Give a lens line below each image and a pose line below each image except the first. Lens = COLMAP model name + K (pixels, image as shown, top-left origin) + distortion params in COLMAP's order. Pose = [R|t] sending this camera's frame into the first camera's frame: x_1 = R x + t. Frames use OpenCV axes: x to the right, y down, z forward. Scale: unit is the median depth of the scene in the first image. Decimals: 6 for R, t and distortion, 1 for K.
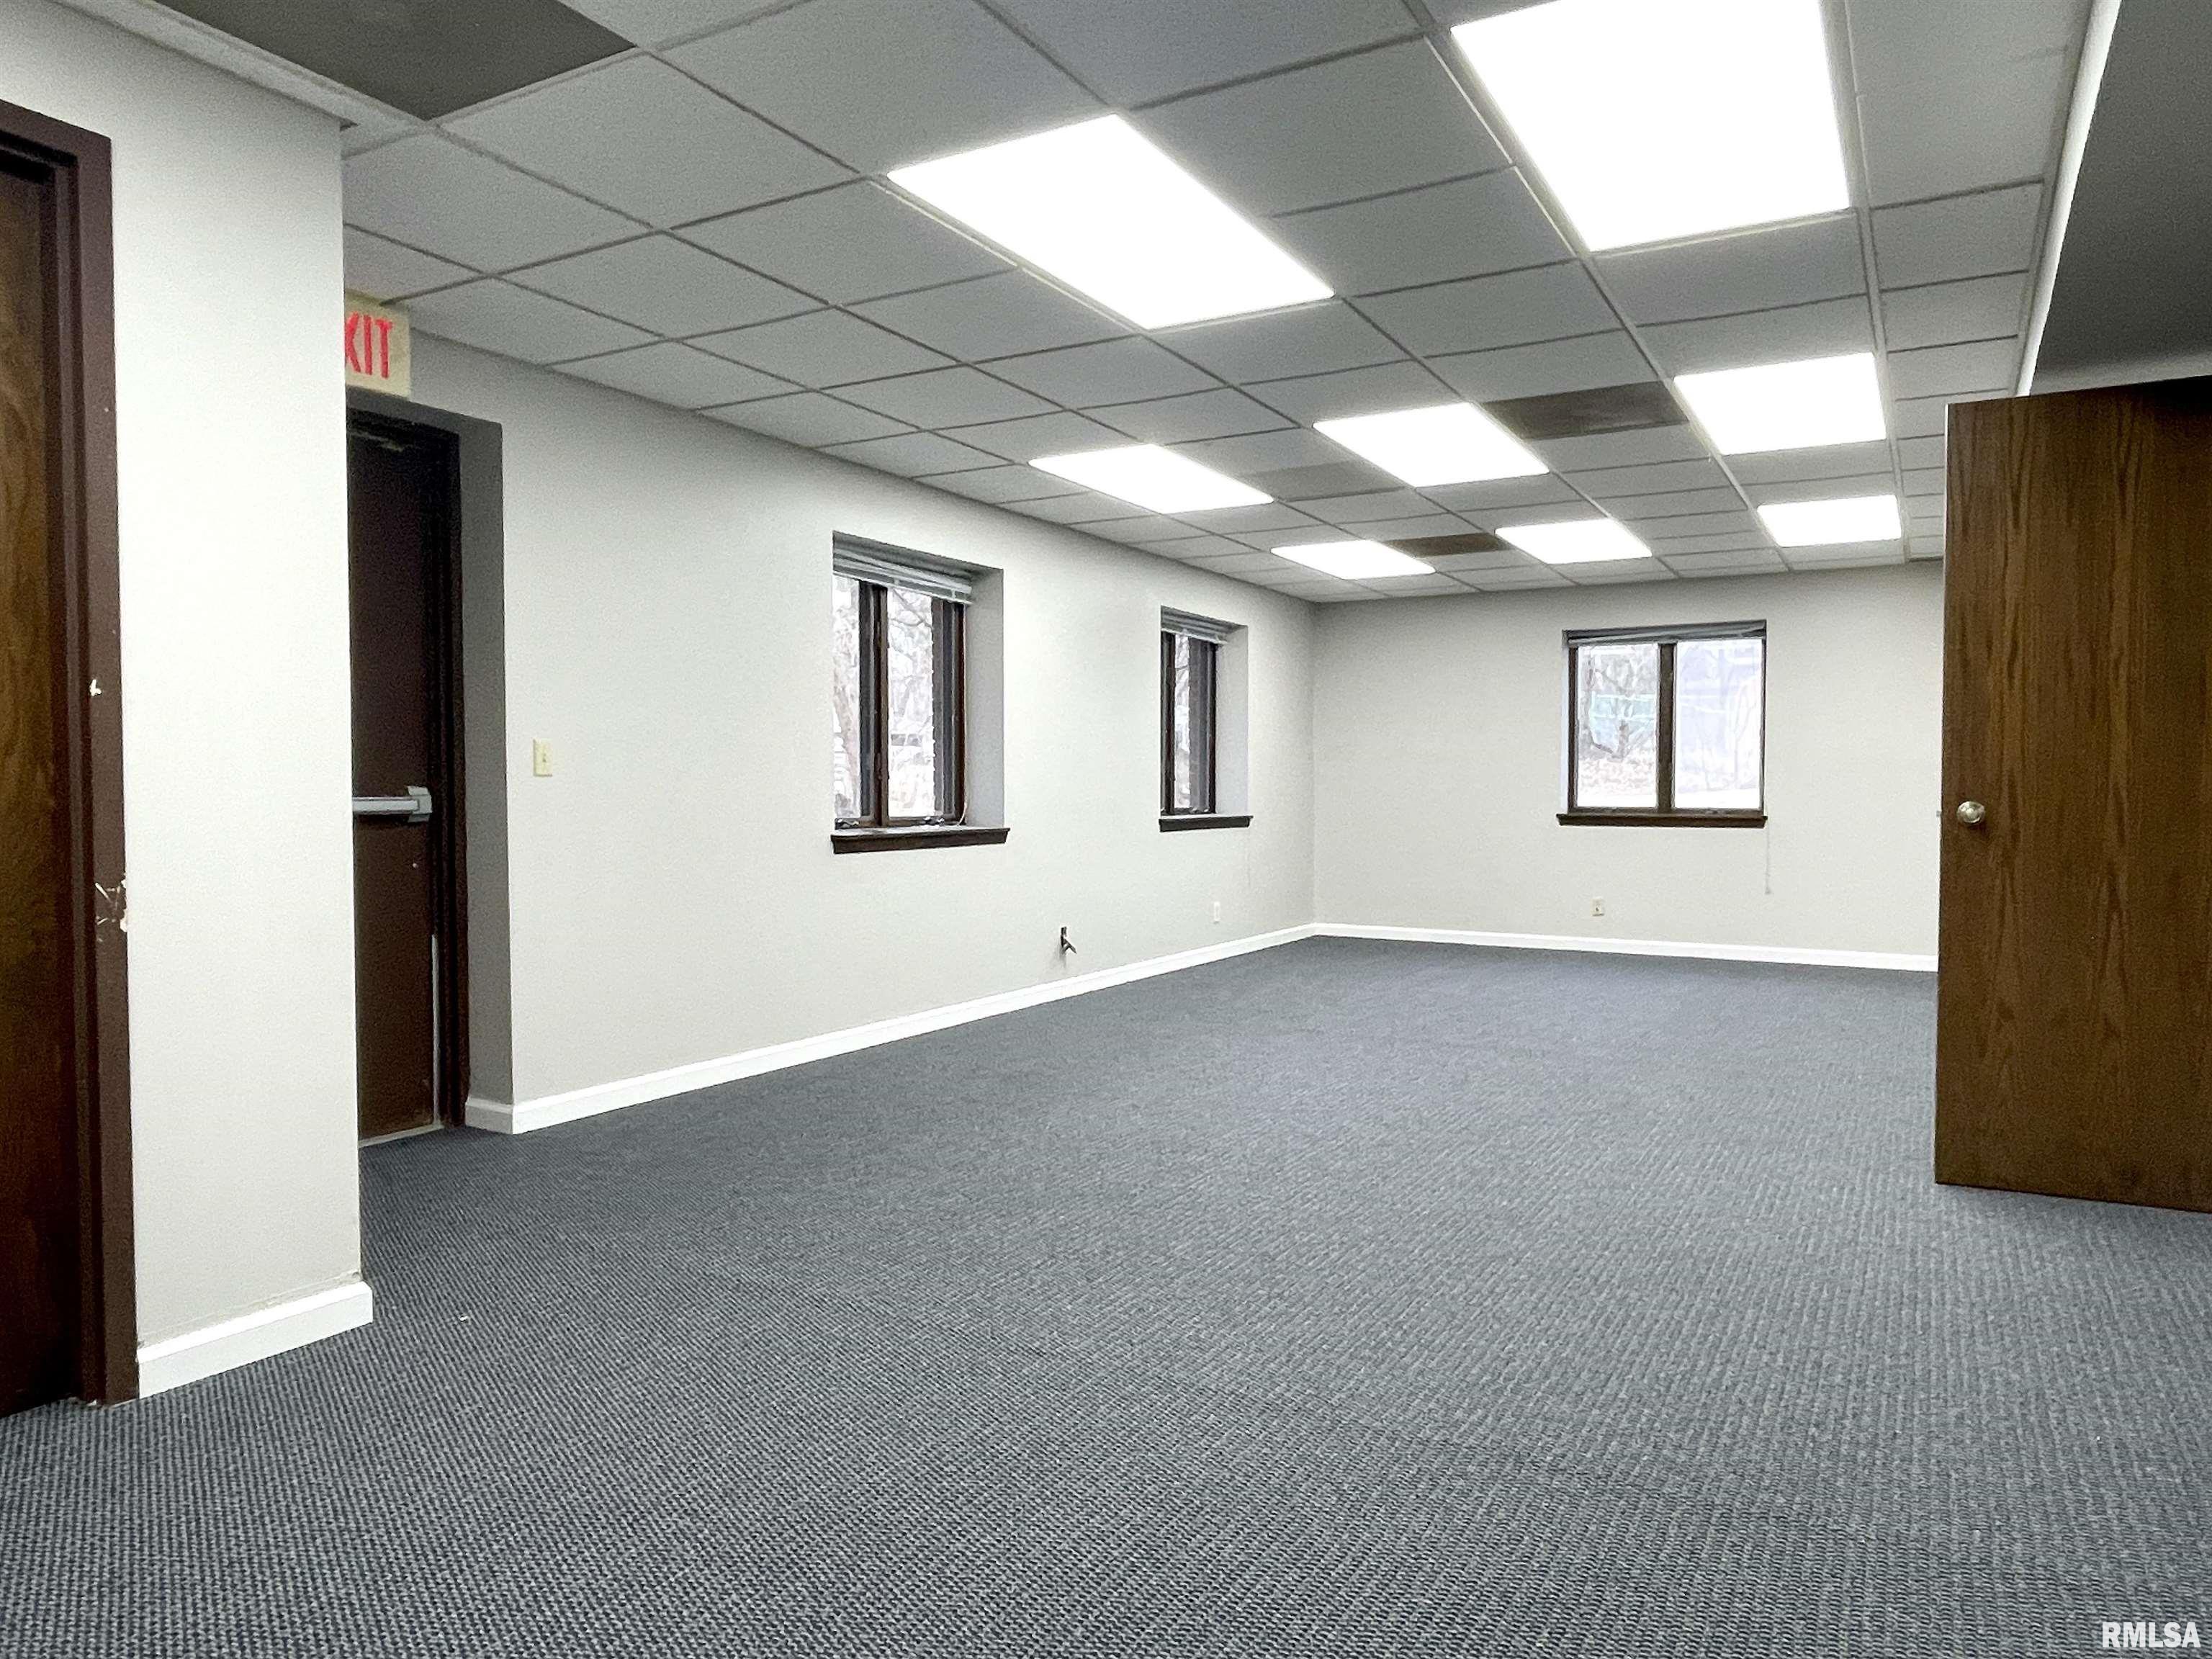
lens RADIAL K [[1465.2, 0, 1110.6], [0, 1465.2, 835.0], [0, 0, 1]] dist [0.003046, -0.004705]
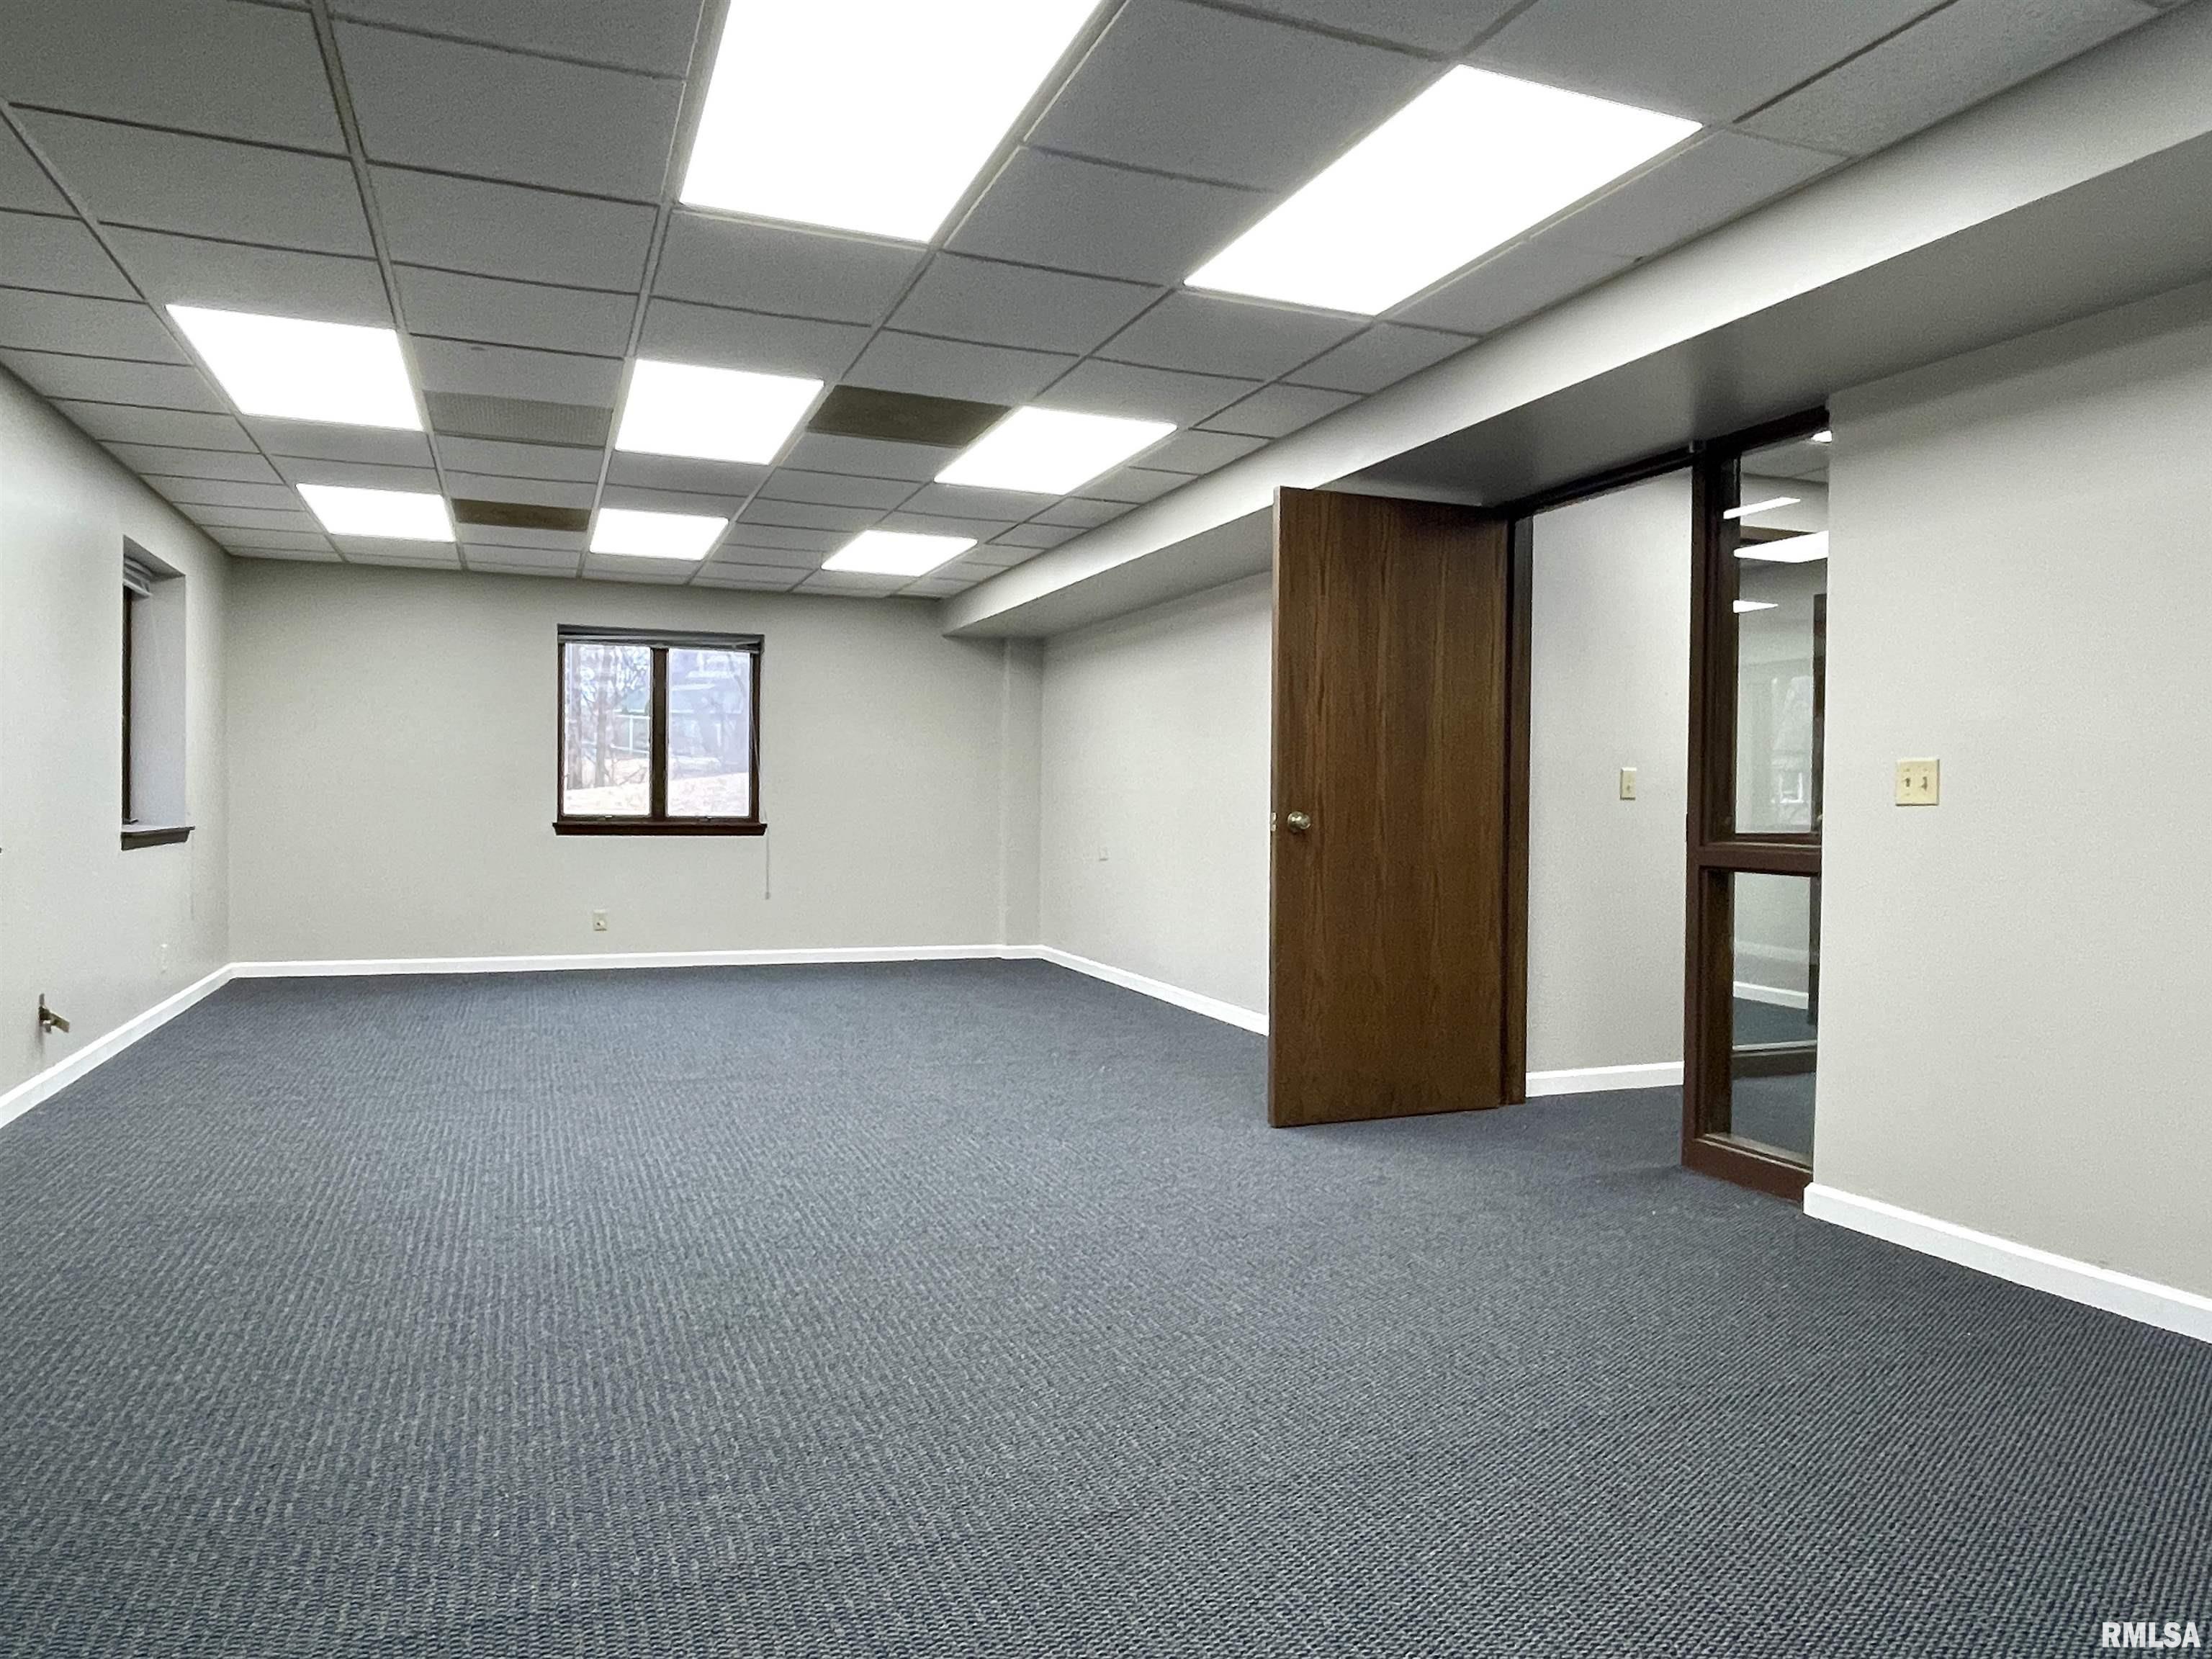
lens RADIAL K [[1465.2, 0, 1108.7], [0, 1465.2, 817.3], [0, 0, 1]] dist [0.003046, -0.004705]
pose [[0.615136, -0.001837, 0.788419, -0.244697], [0.014650, 0.999851, -0.009100, -0.004861], [-0.788285, 0.017148, 0.615071, 0.187529]]
